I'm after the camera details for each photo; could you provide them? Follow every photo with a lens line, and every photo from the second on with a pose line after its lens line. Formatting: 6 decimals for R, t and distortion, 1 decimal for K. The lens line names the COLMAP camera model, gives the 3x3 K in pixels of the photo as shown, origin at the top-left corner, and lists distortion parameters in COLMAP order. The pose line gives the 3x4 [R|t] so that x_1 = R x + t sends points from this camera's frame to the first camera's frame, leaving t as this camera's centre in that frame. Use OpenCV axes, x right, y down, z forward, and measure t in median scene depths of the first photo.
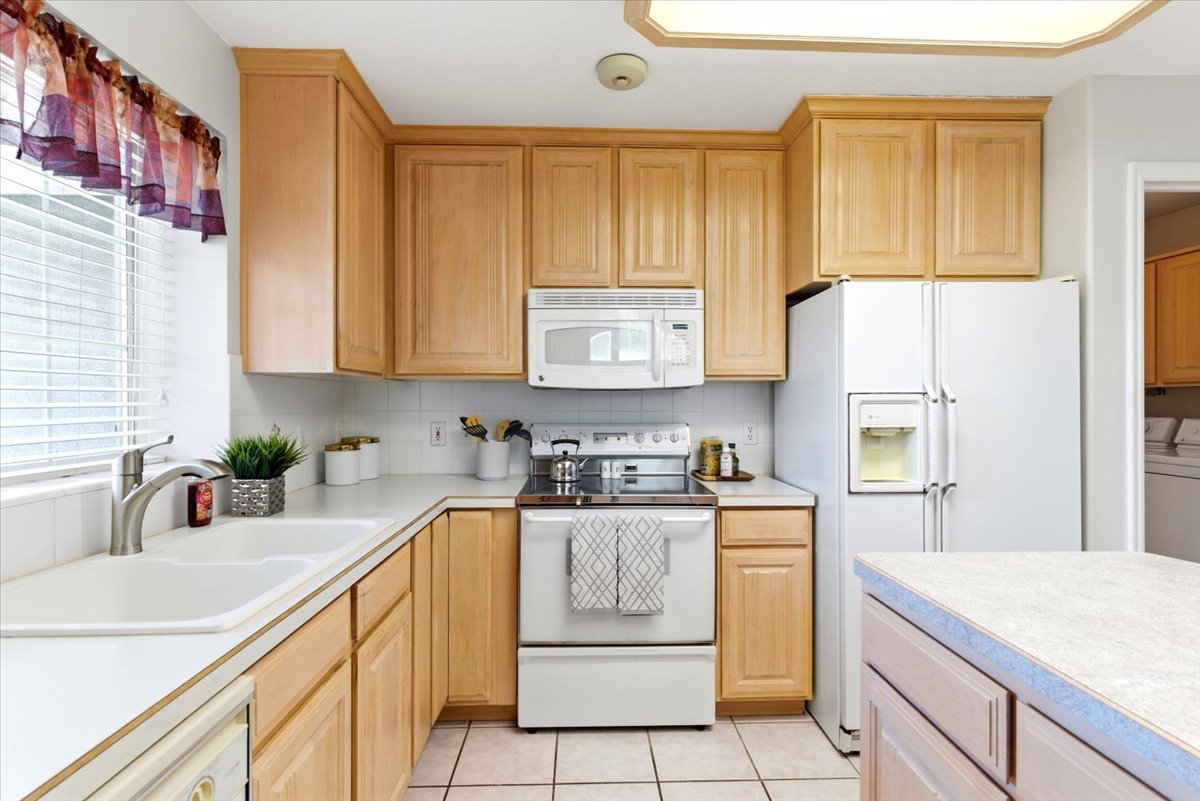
lens RADIAL K [[580.9, 0, 599.1], [0, 580.9, 399.6], [0, 0, 1]] dist [0.002929, -0.003826]
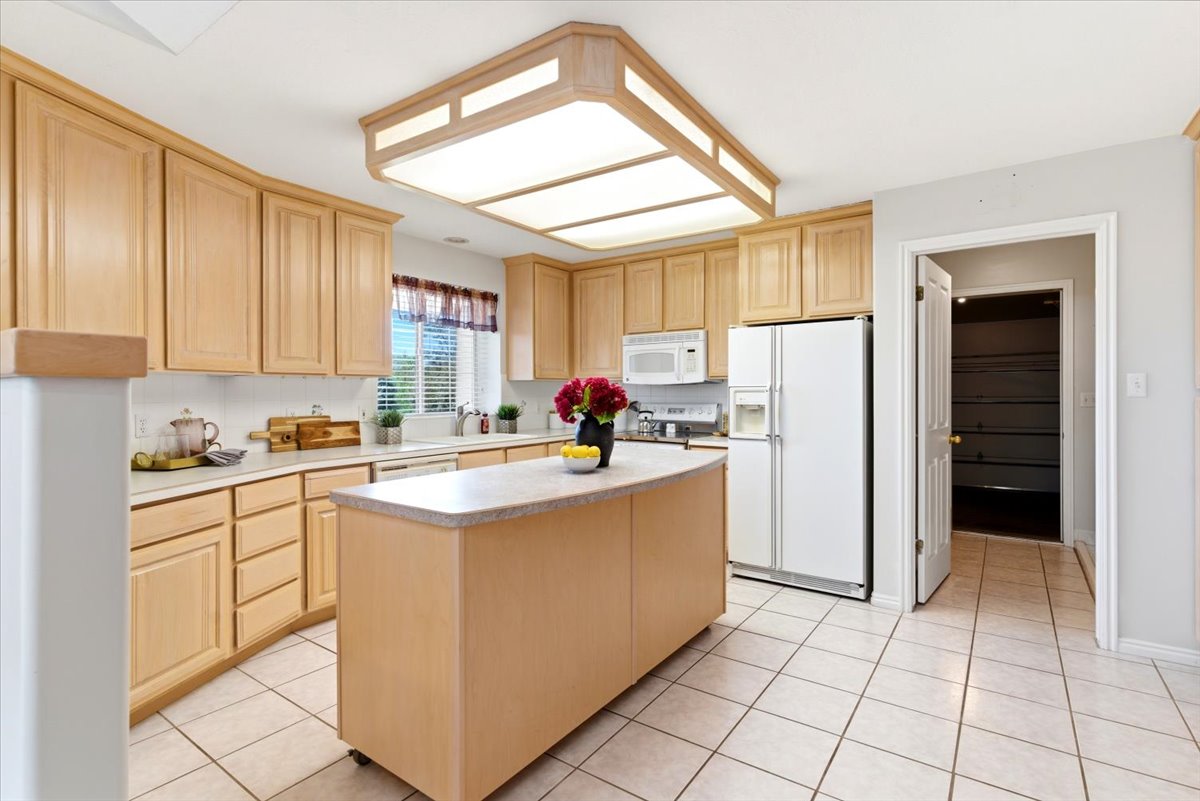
lens RADIAL K [[580.9, 0, 597.8], [0, 580.9, 395.5], [0, 0, 1]] dist [0.002929, -0.003826]
pose [[0.795619, 0.002459, -0.605793, 1.141084], [0.004335, 0.999943, 0.009752, -0.002357], [0.605782, -0.010385, 0.795563, -0.733982]]
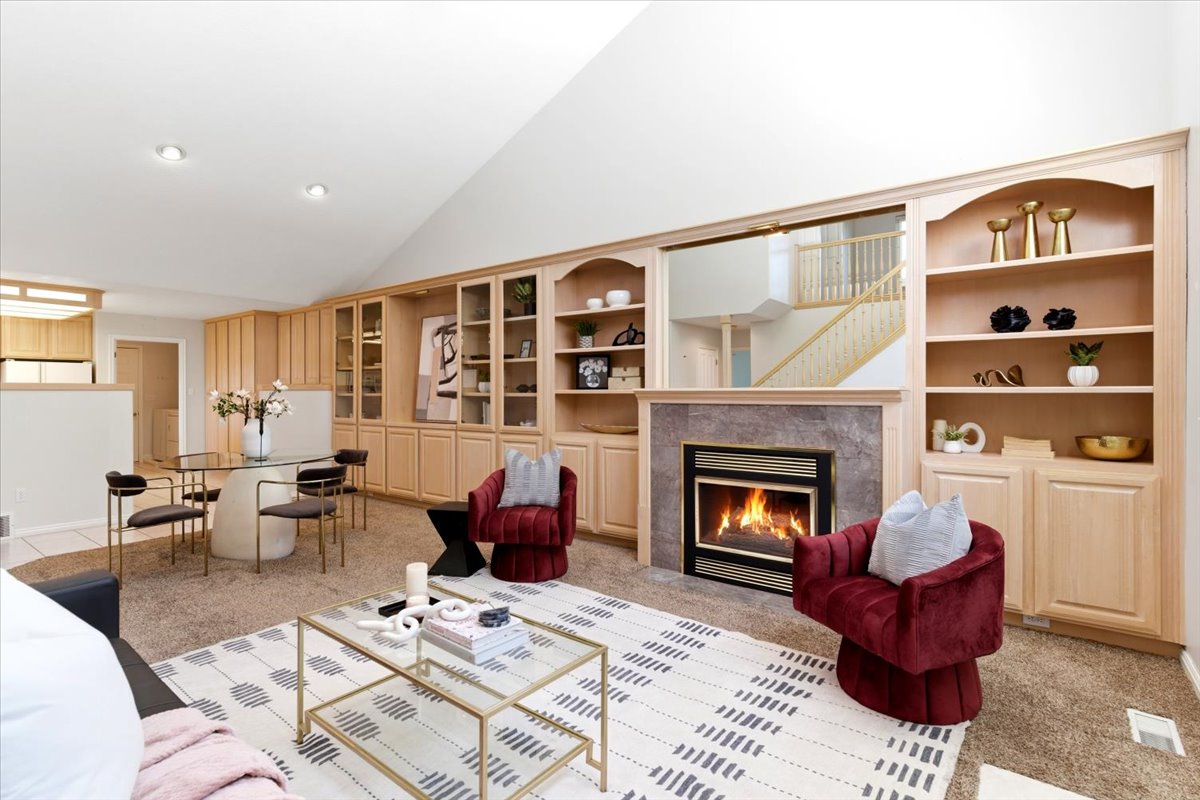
lens RADIAL K [[580.9, 0, 593.7], [0, 580.9, 393.2], [0, 0, 1]] dist [0.002929, -0.003826]
pose [[0.640902, 0.000162, 0.767623, -0.020122], [-0.005781, 0.999973, 0.004616, -0.033442], [-0.767601, -0.007396, 0.640885, -3.839566]]
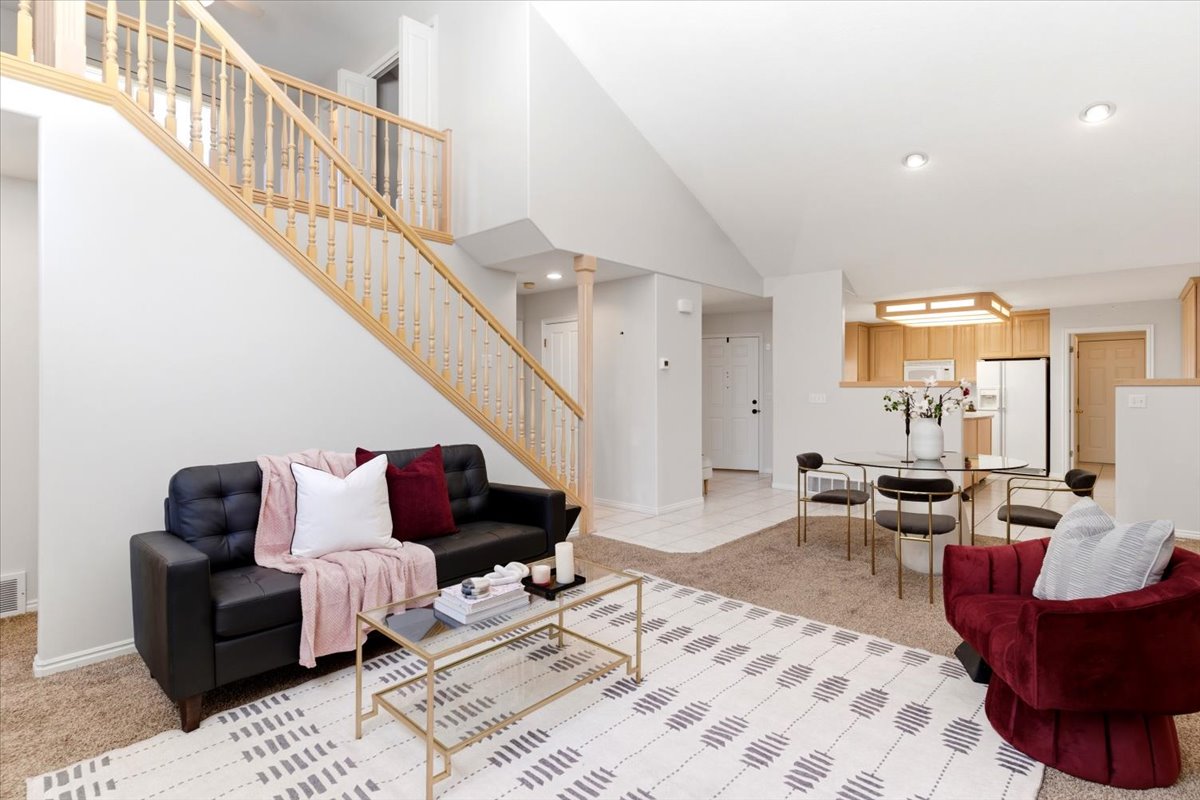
lens RADIAL K [[580.9, 0, 604.5], [0, 580.9, 394.6], [0, 0, 1]] dist [0.002929, -0.003826]
pose [[0.717964, 0.008125, -0.696033, 1.328111], [0.005681, 0.999830, 0.017531, -0.043703], [0.696057, -0.016540, 0.717796, -3.723553]]
